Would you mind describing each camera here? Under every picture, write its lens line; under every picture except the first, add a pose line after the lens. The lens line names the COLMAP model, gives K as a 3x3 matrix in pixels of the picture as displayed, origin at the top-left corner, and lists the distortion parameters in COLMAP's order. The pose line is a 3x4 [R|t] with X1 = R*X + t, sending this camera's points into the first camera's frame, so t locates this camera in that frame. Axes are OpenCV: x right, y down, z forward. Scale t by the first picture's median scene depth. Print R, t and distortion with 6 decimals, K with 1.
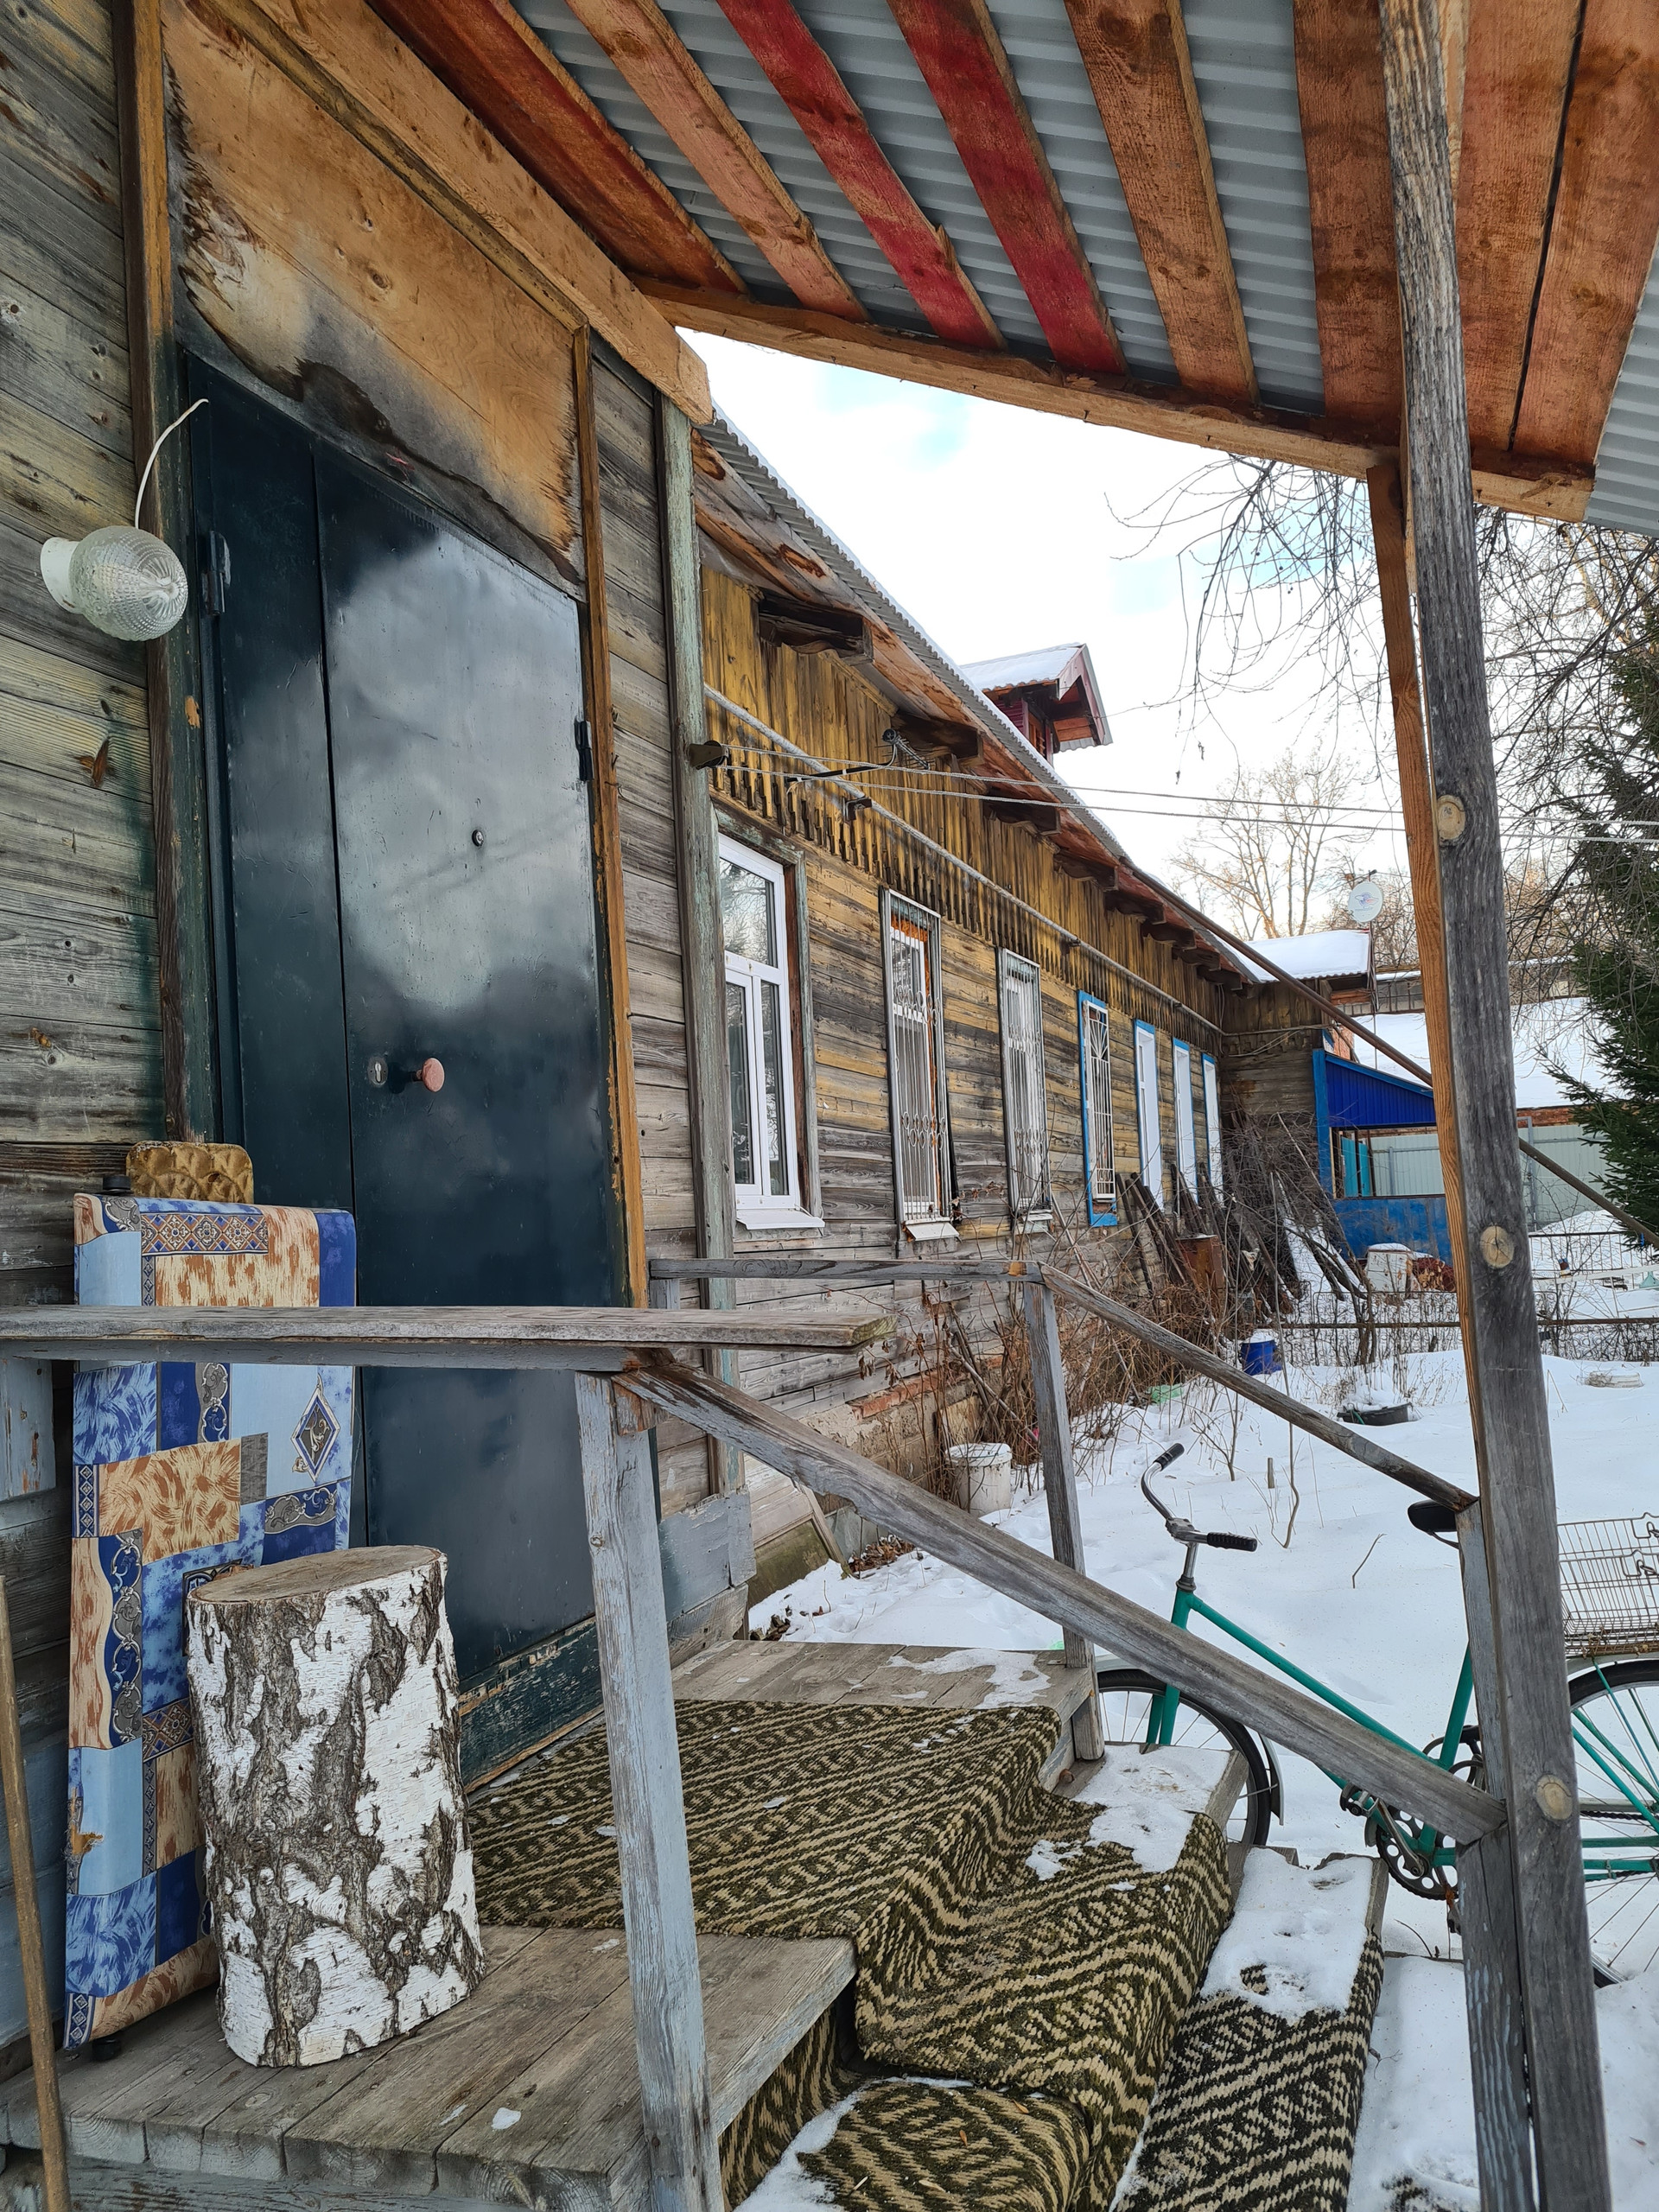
lens RADIAL K [[1601.8, 0, 827.3], [0, 1601.8, 1120.4], [0, 0, 1]] dist [0.062503, -0.056212]
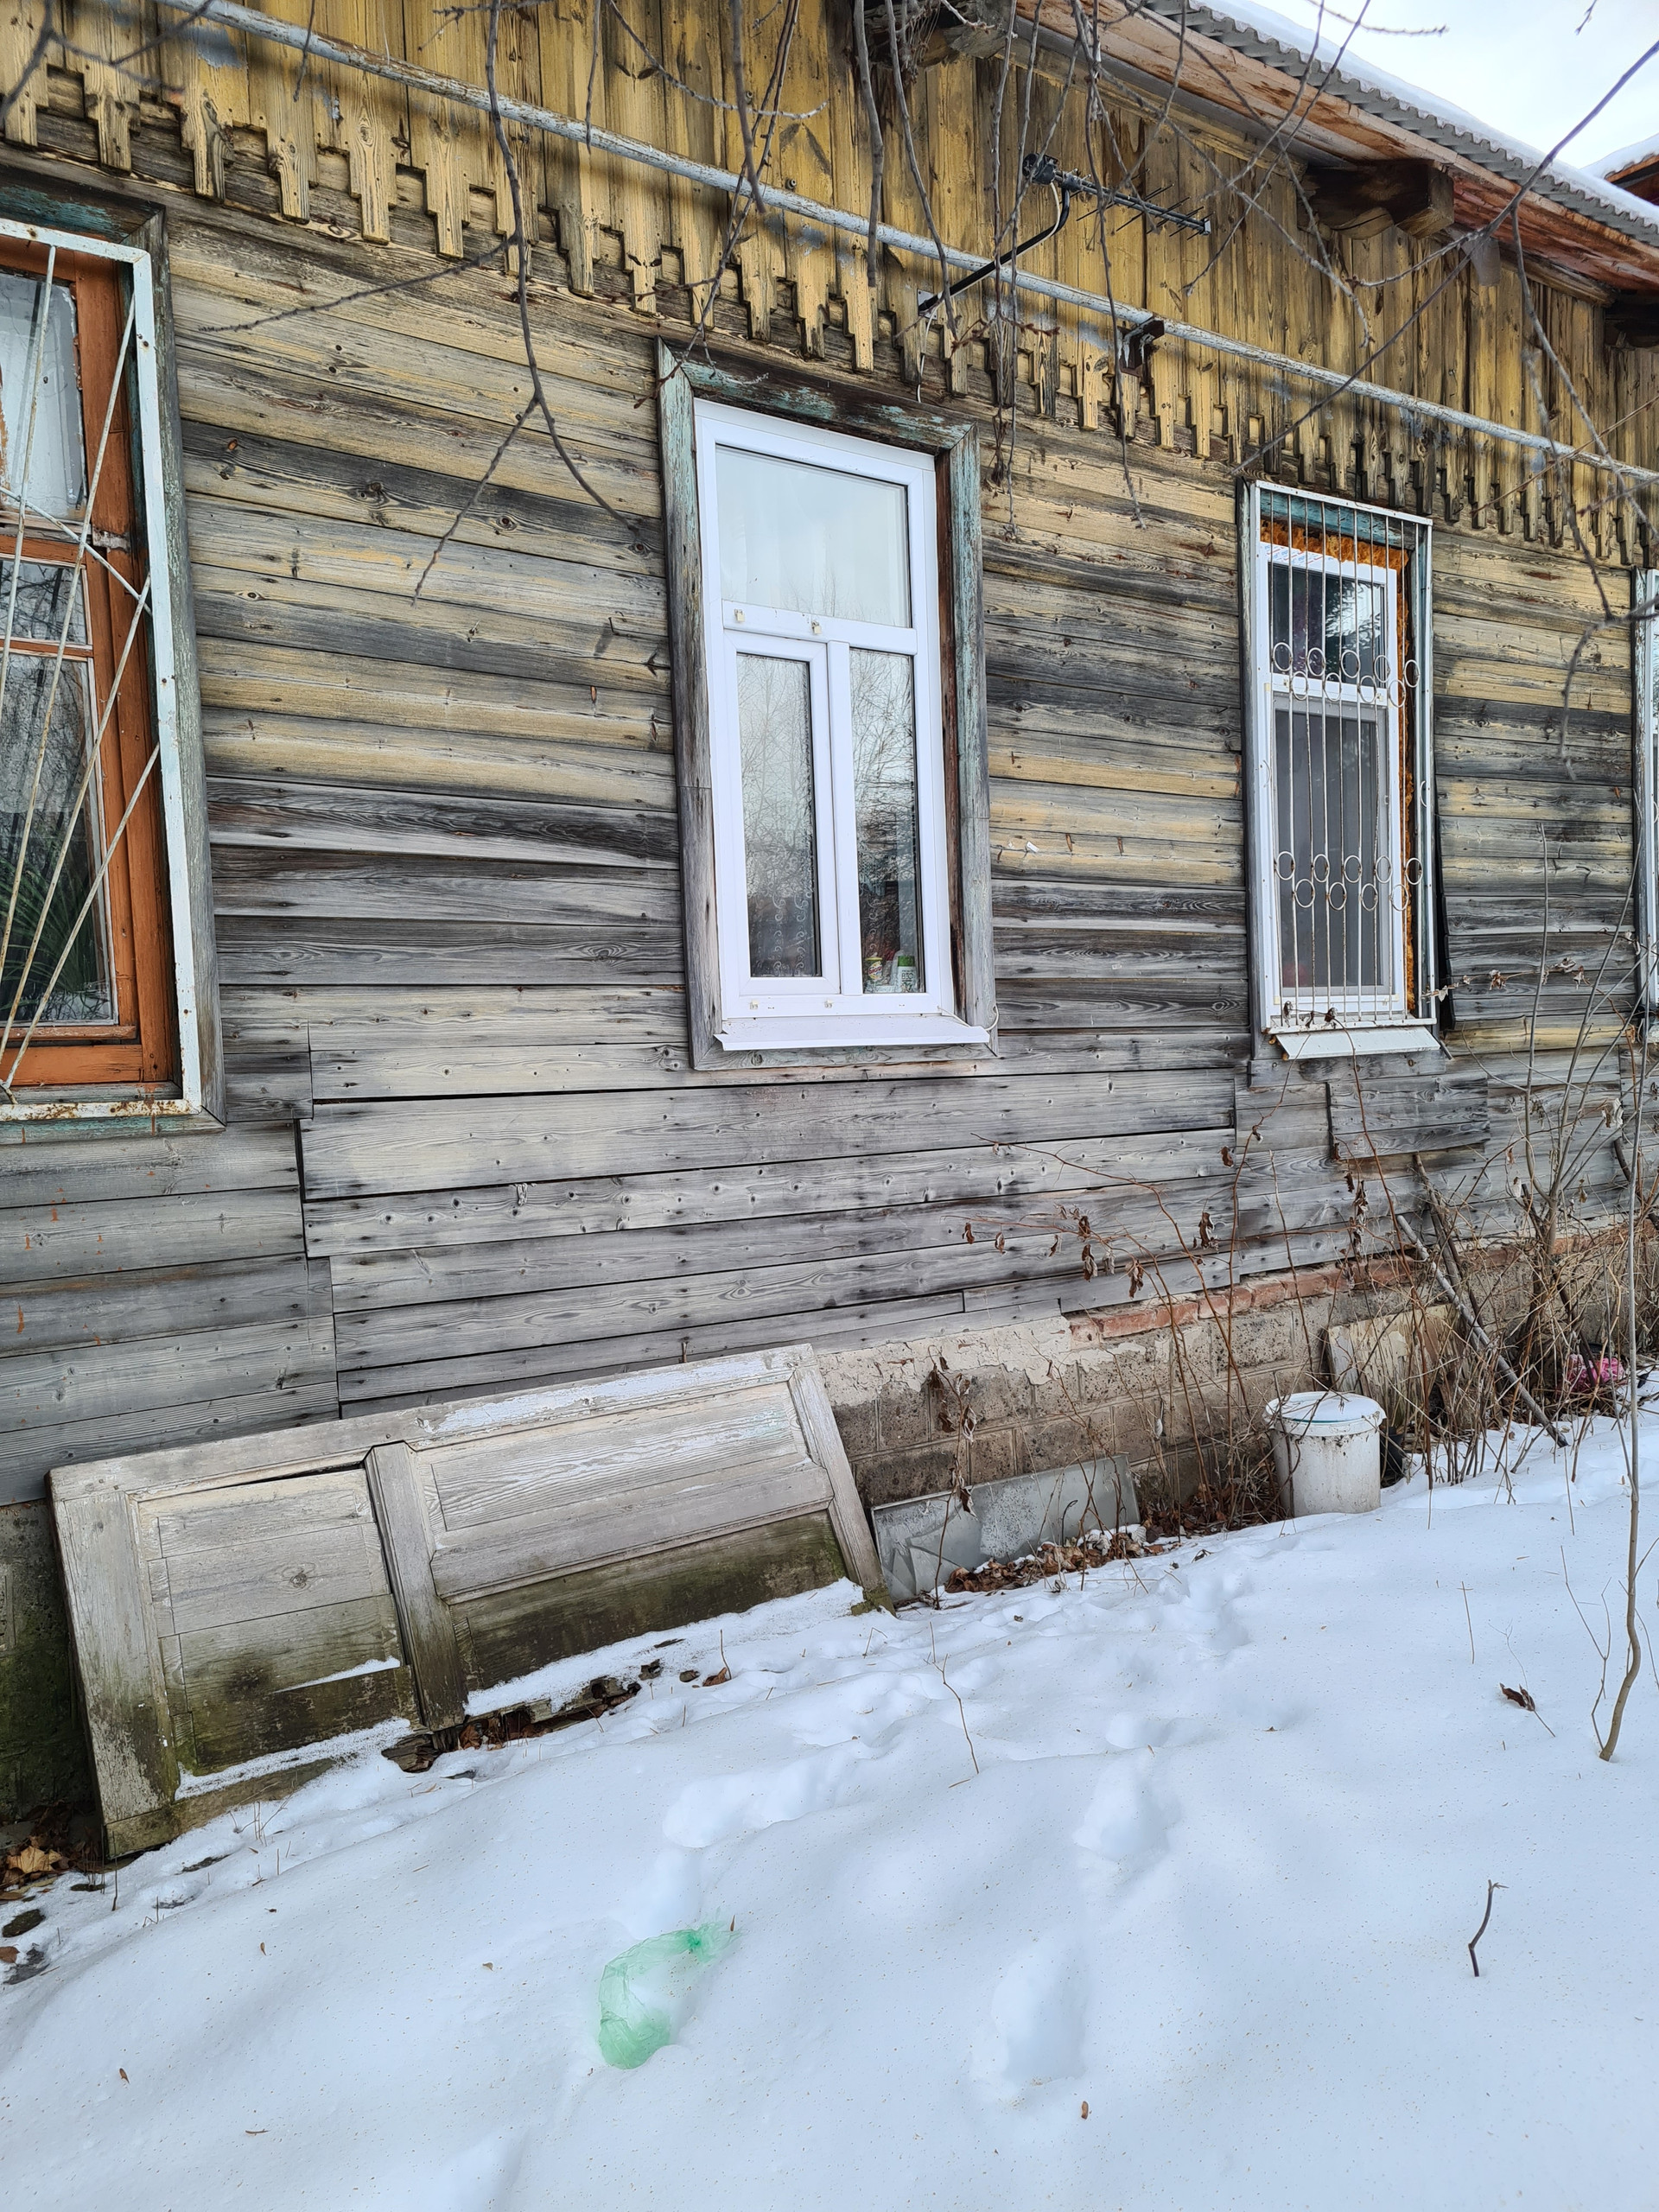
lens RADIAL K [[1601.8, 0, 827.3], [0, 1601.8, 1120.4], [0, 0, 1]] dist [0.062503, -0.056212]
pose [[0.830167, 0.031744, -0.556610, 0.258162], [0.041424, 0.992106, 0.118363, 0.017099], [0.555973, -0.121318, 0.822299, 0.385399]]
